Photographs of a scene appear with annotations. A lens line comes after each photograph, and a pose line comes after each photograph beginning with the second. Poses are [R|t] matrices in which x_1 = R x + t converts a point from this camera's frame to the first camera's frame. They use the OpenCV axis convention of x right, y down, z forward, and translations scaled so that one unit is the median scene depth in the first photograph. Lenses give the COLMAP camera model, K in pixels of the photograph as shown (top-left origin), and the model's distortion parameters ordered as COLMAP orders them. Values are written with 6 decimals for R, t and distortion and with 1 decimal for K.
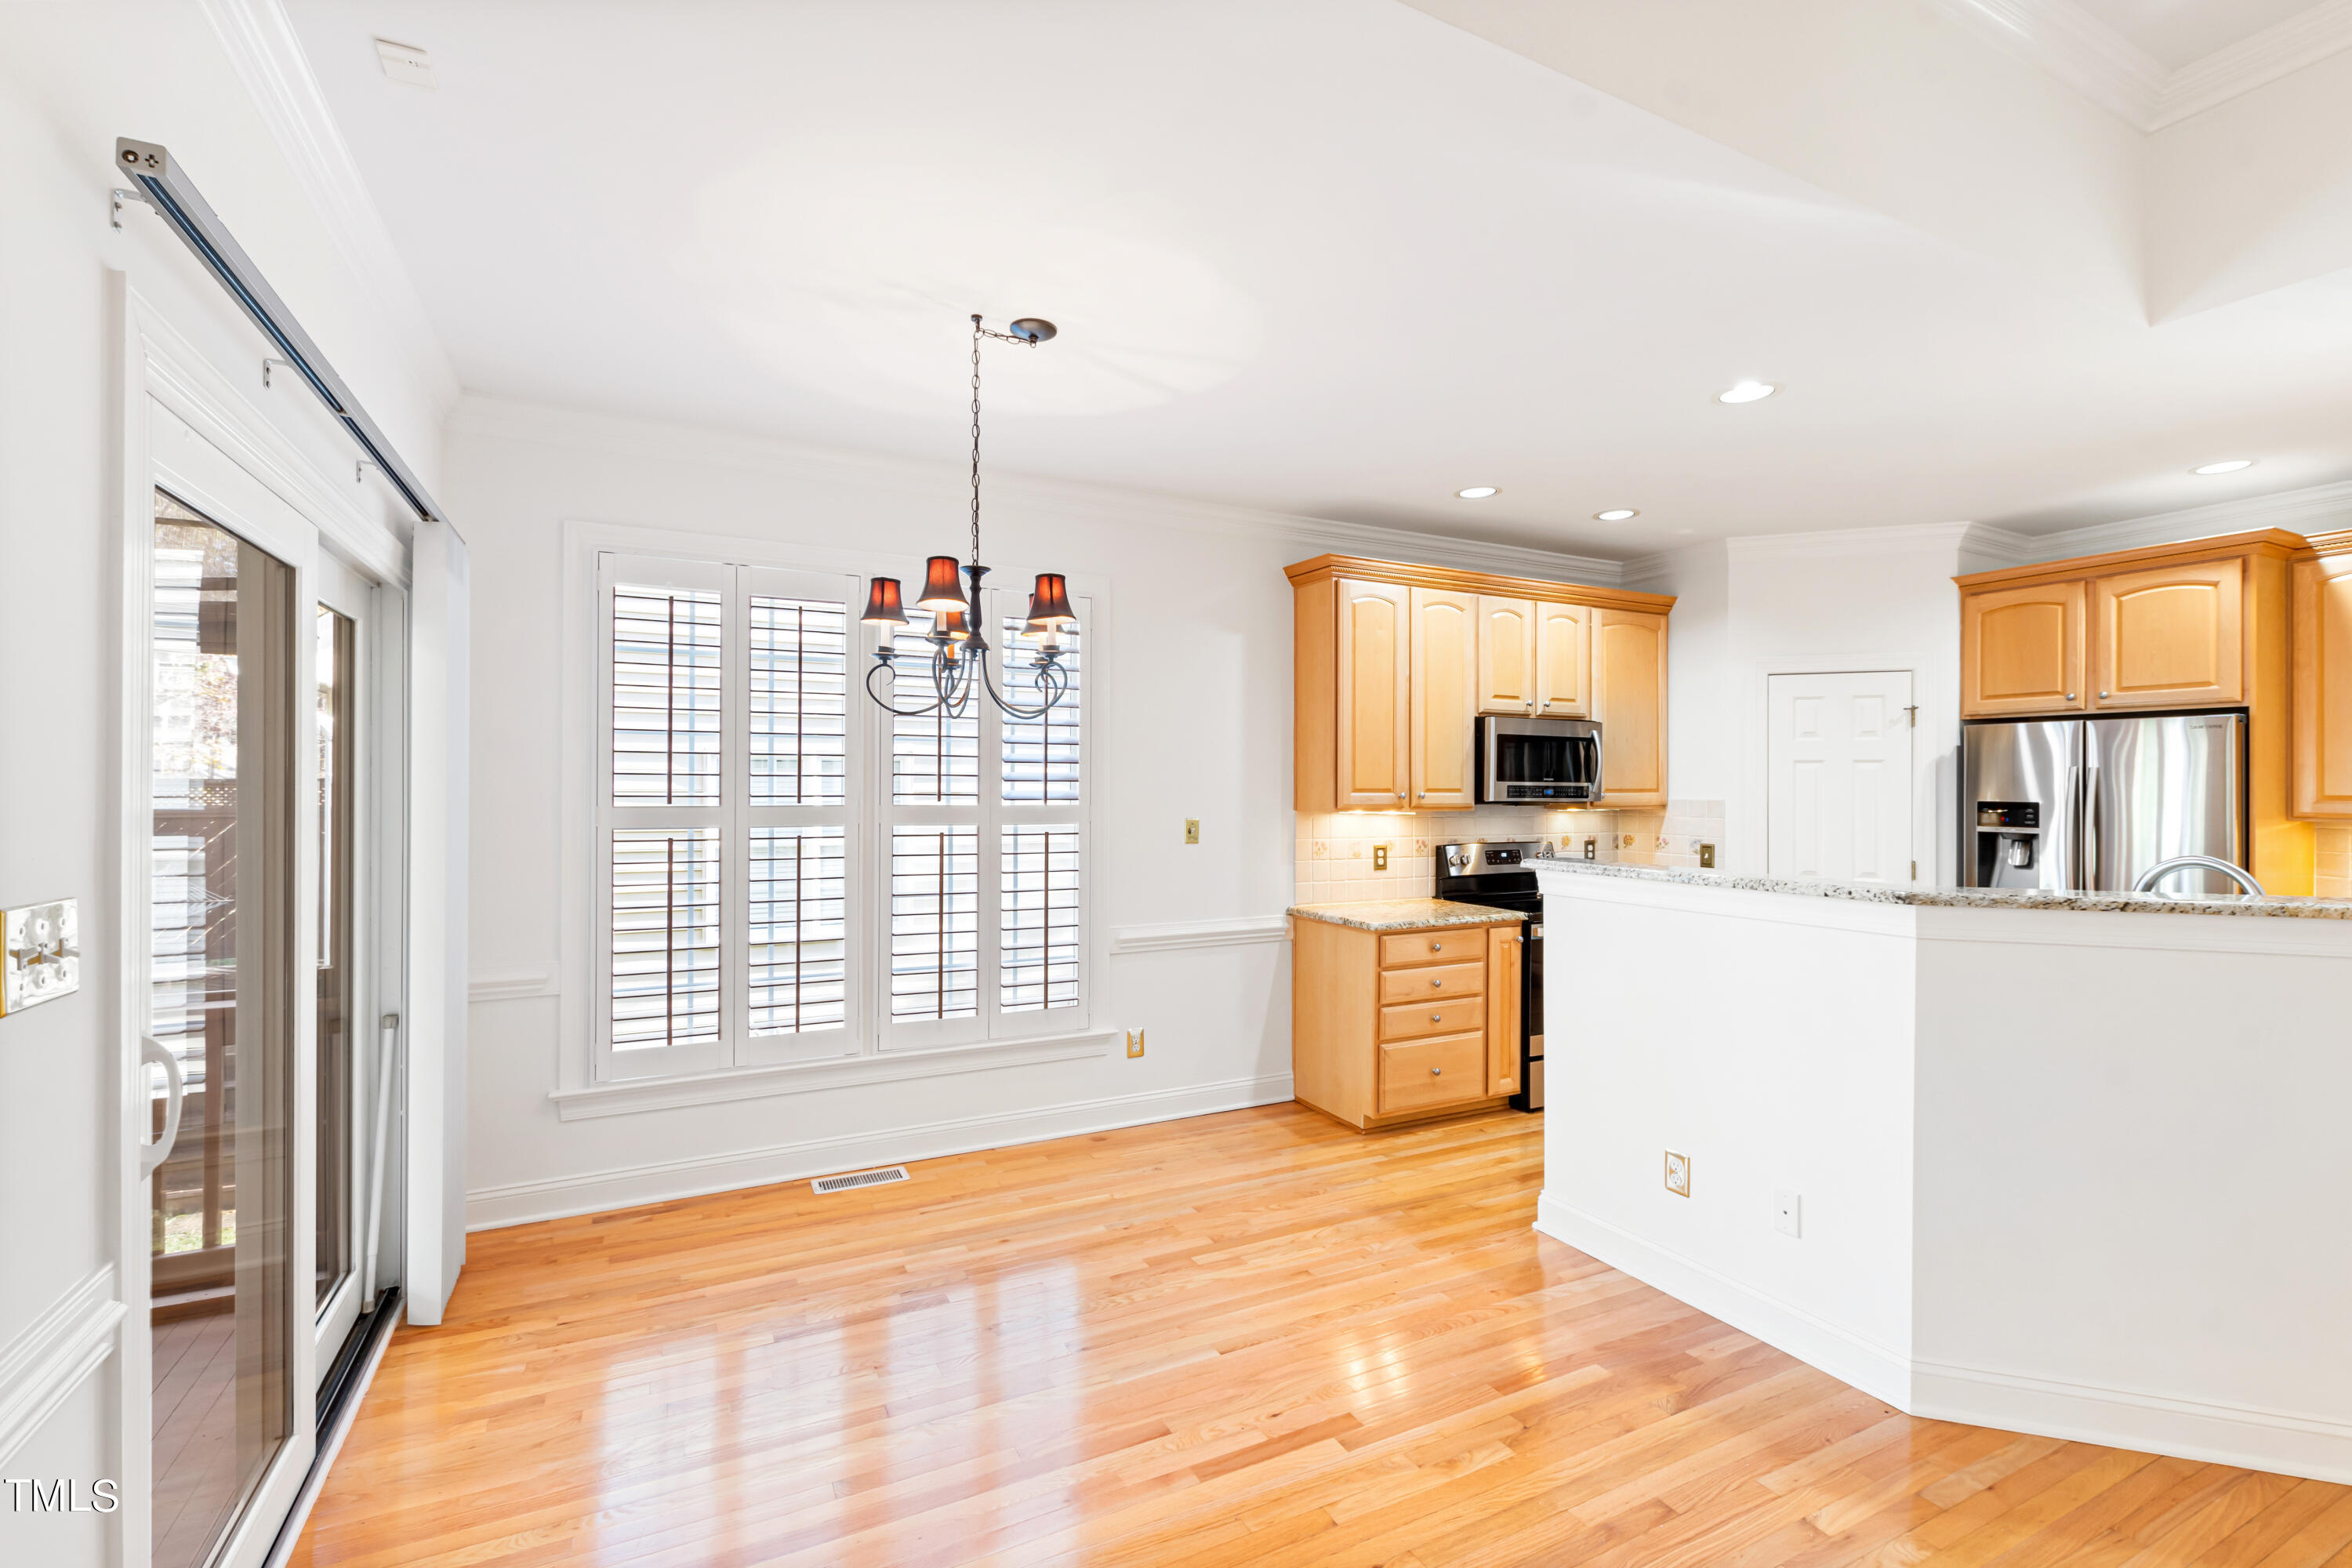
lens RADIAL K [[1039.0, 0, 1163.0], [0, 1039.0, 783.2], [0, 0, 1]] dist [0.016030, -0.000196]
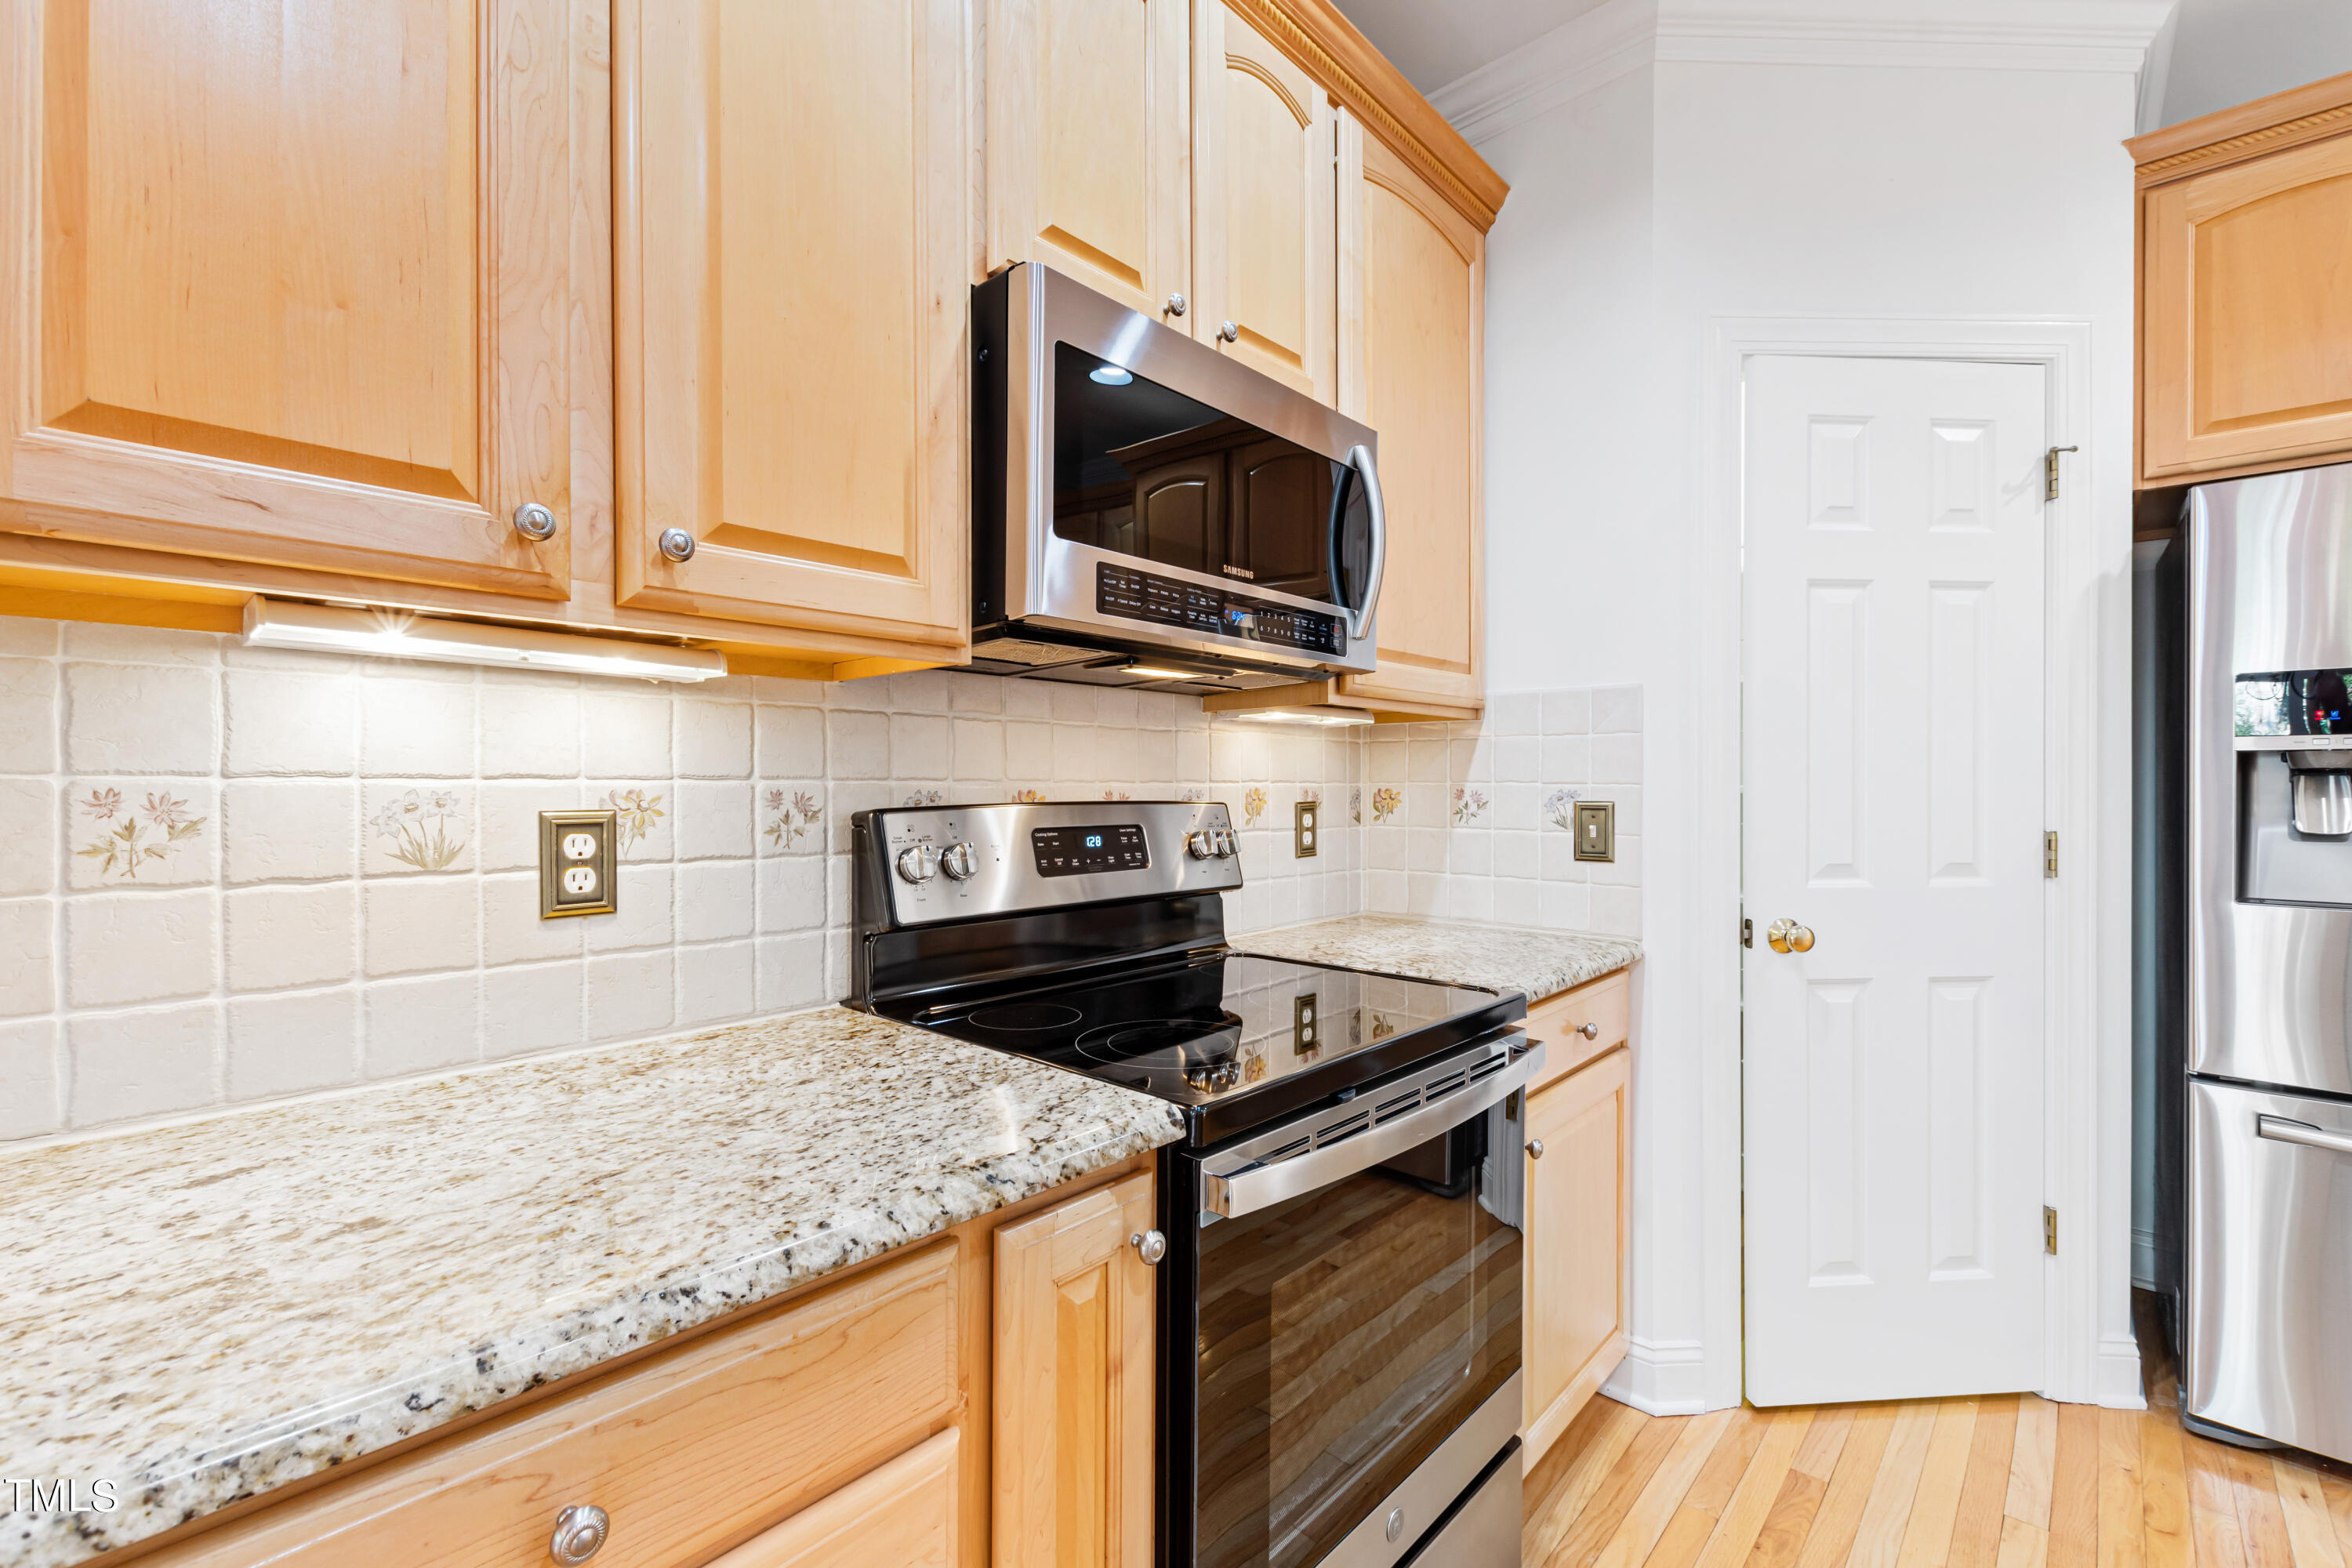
lens RADIAL K [[1017.8, 0, 1161.8], [0, 1017.8, 788.1], [0, 0, 1]] dist [0.003983, -0.000368]
pose [[0.936566, -0.004697, 0.350459, 0.277700], [0.002943, 0.999980, 0.005537, 0.059399], [-0.350478, -0.004154, 0.936562, 0.819539]]
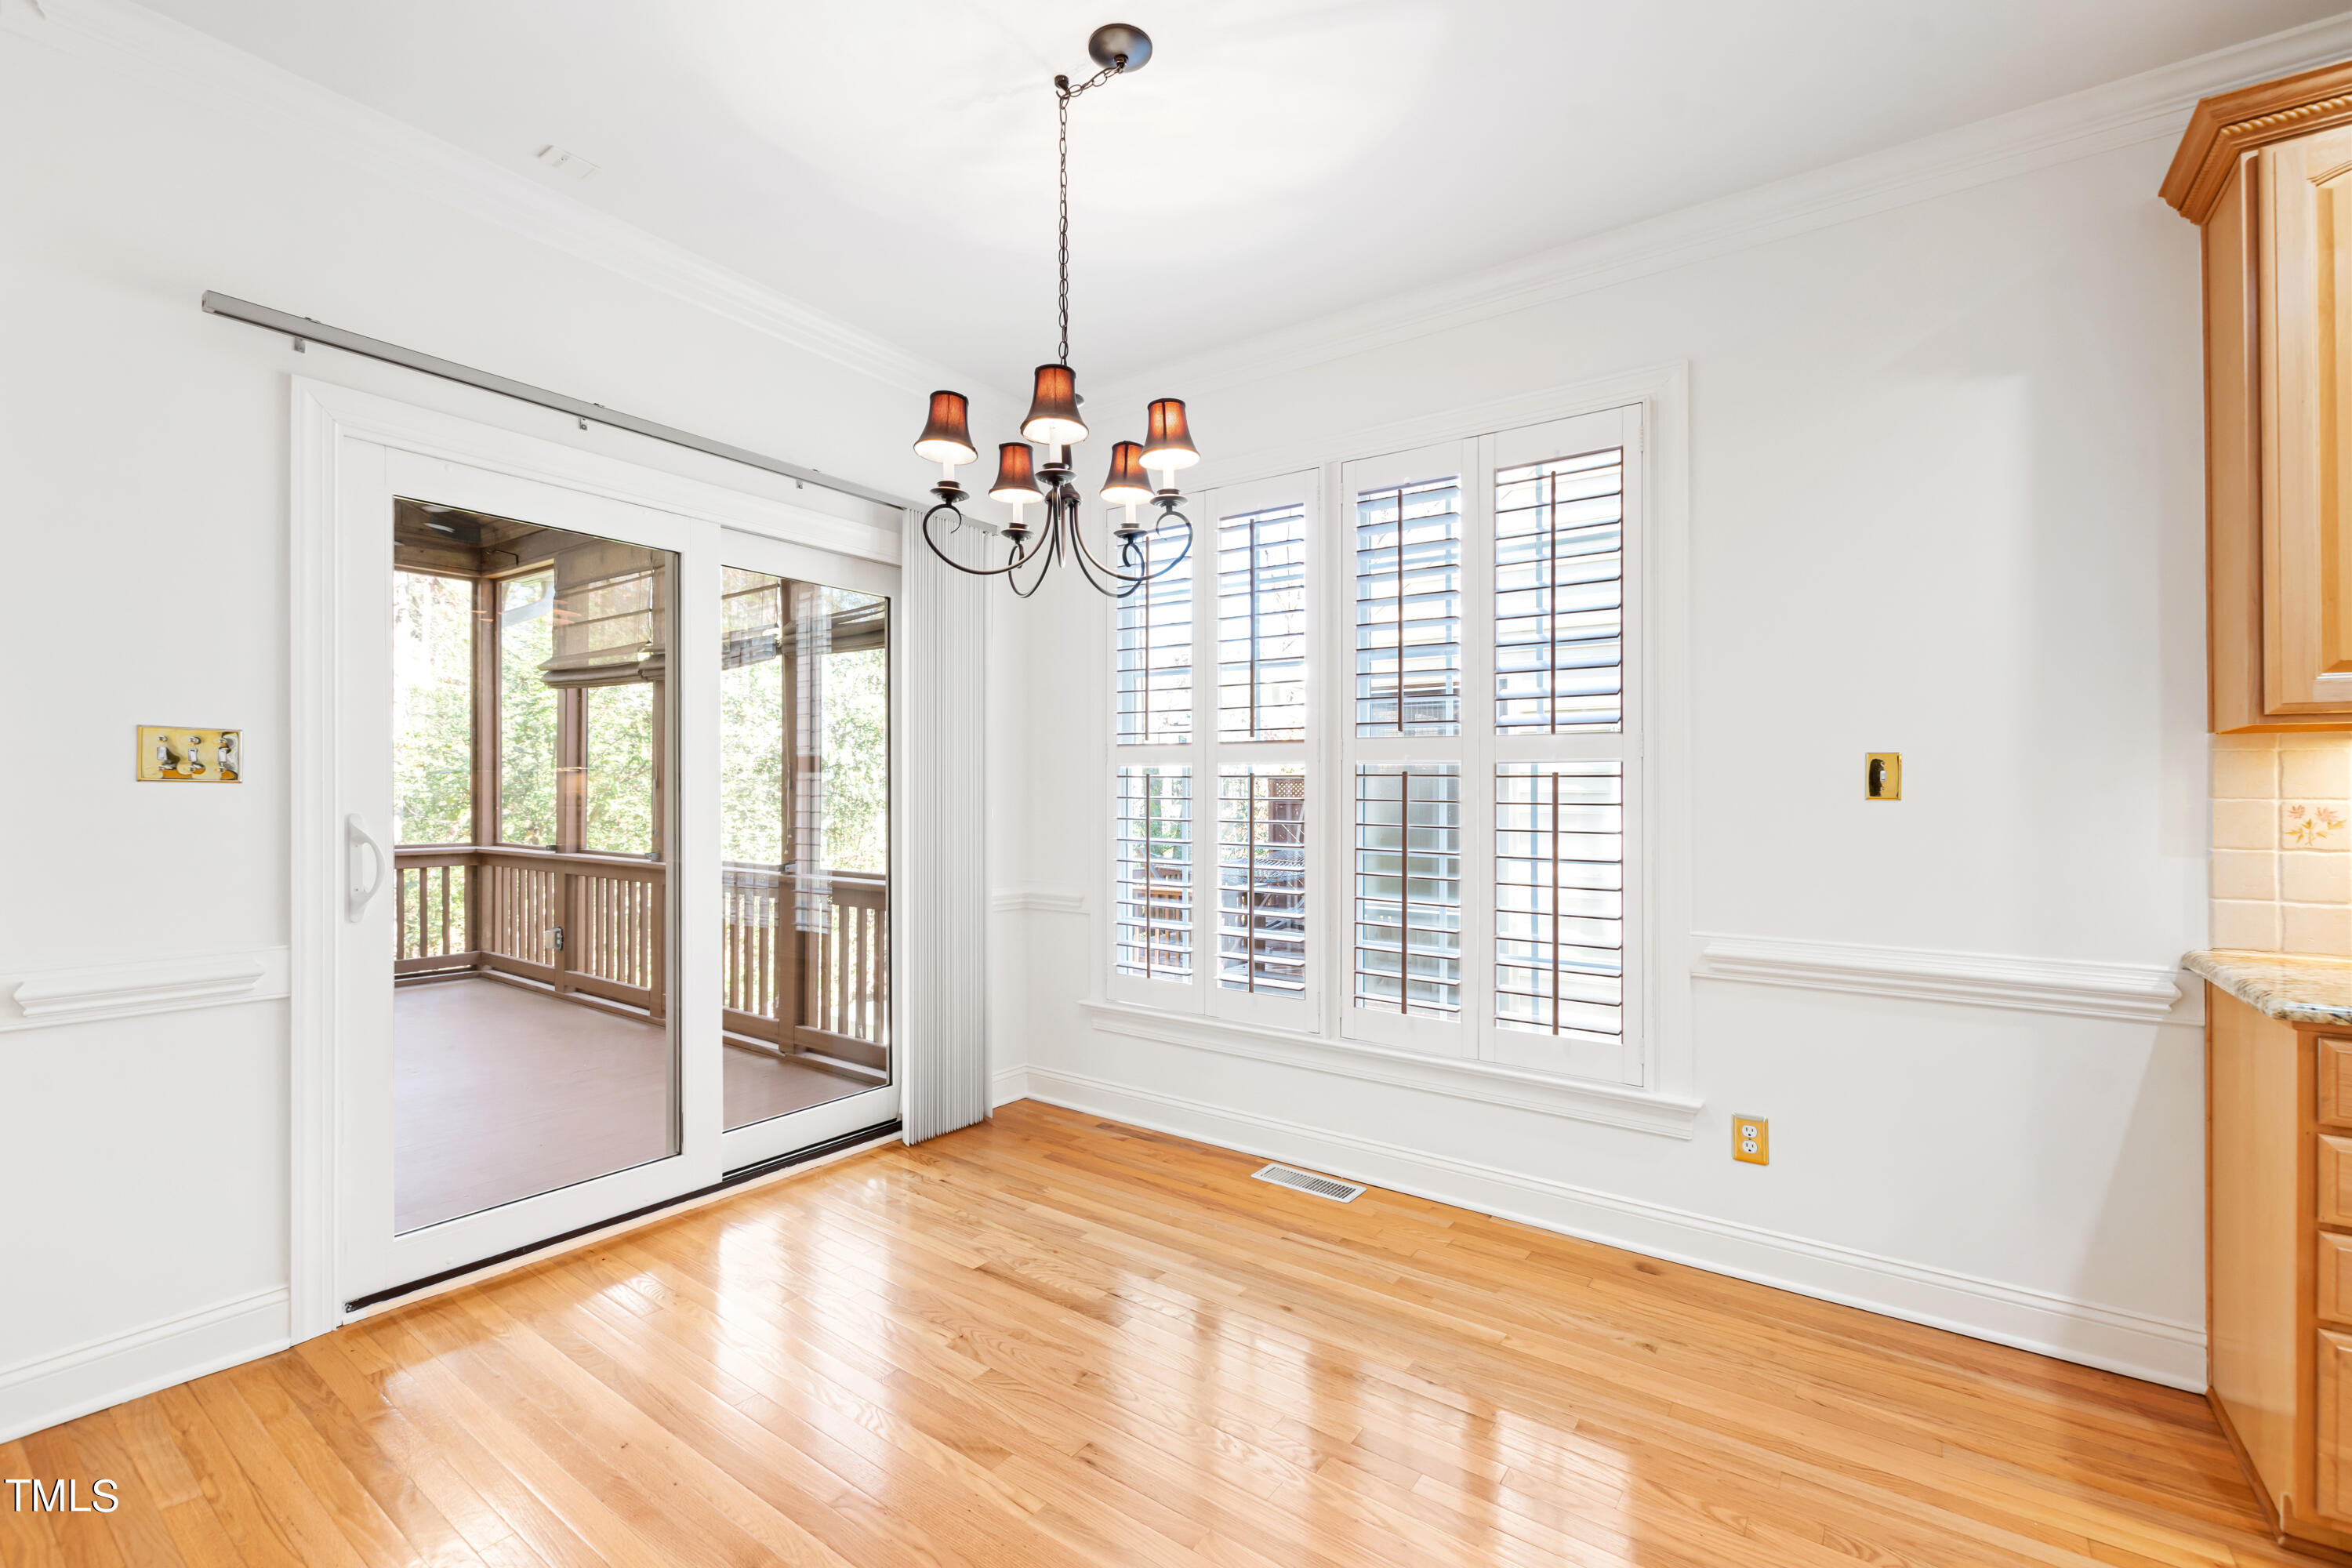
lens RADIAL K [[1013.4, 0, 1148.7], [0, 1013.4, 786.0], [0, 0, 1]] dist [0.009346, -0.005826]
pose [[0.449958, -0.008847, -0.893006, 0.326018], [-0.005639, 0.999903, -0.012747, 0.059966], [0.893032, 0.010772, 0.449864, 0.431960]]
